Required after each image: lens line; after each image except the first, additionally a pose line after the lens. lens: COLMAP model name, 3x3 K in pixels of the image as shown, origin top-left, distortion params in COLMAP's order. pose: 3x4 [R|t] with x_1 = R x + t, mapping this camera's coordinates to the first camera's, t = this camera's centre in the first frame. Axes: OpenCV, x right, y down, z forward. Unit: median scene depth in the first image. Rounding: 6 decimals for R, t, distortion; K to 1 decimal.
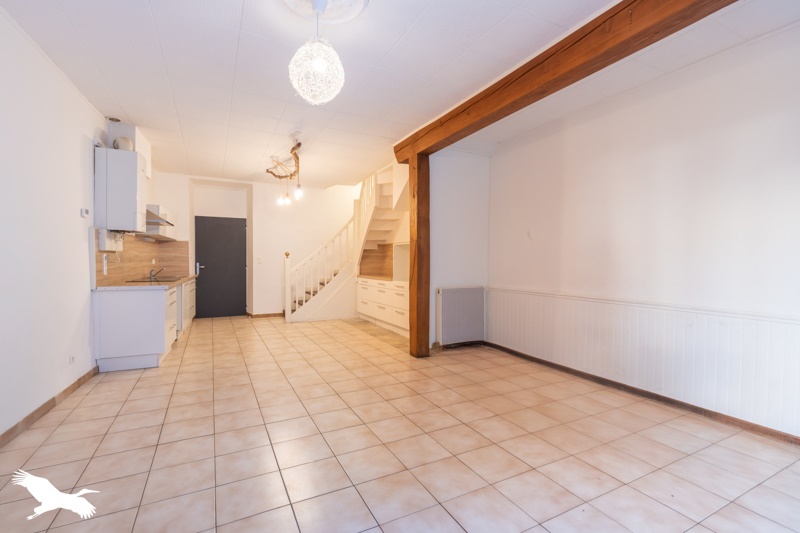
lens RADIAL K [[366.4, 0, 399.8], [0, 366.4, 264.2], [0, 0, 1]] dist [0.001547, 0.000089]
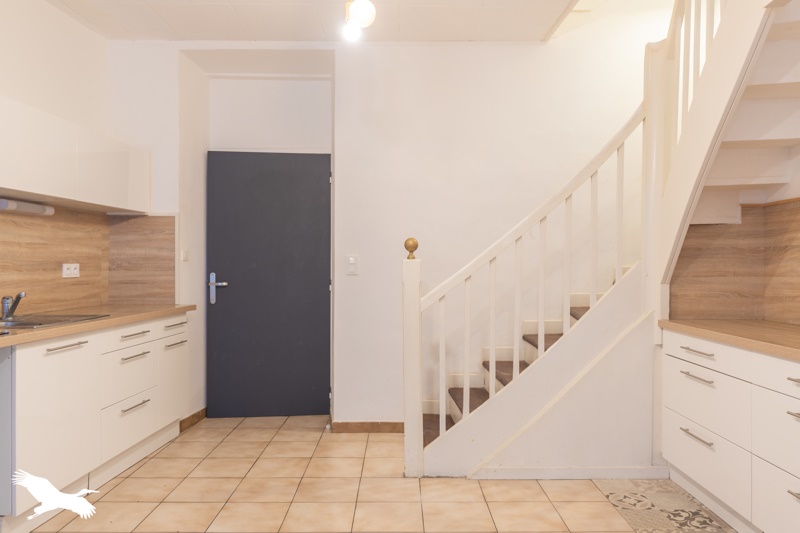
lens RADIAL K [[584.0, 0, 402.1], [0, 584.0, 266.2], [0, 0, 1]] dist [0.026302, -0.000389]
pose [[0.874410, -0.003766, -0.485174, -0.073149], [-0.003557, 0.999893, -0.014171, -0.003063], [0.485176, 0.014117, 0.874303, 0.538113]]
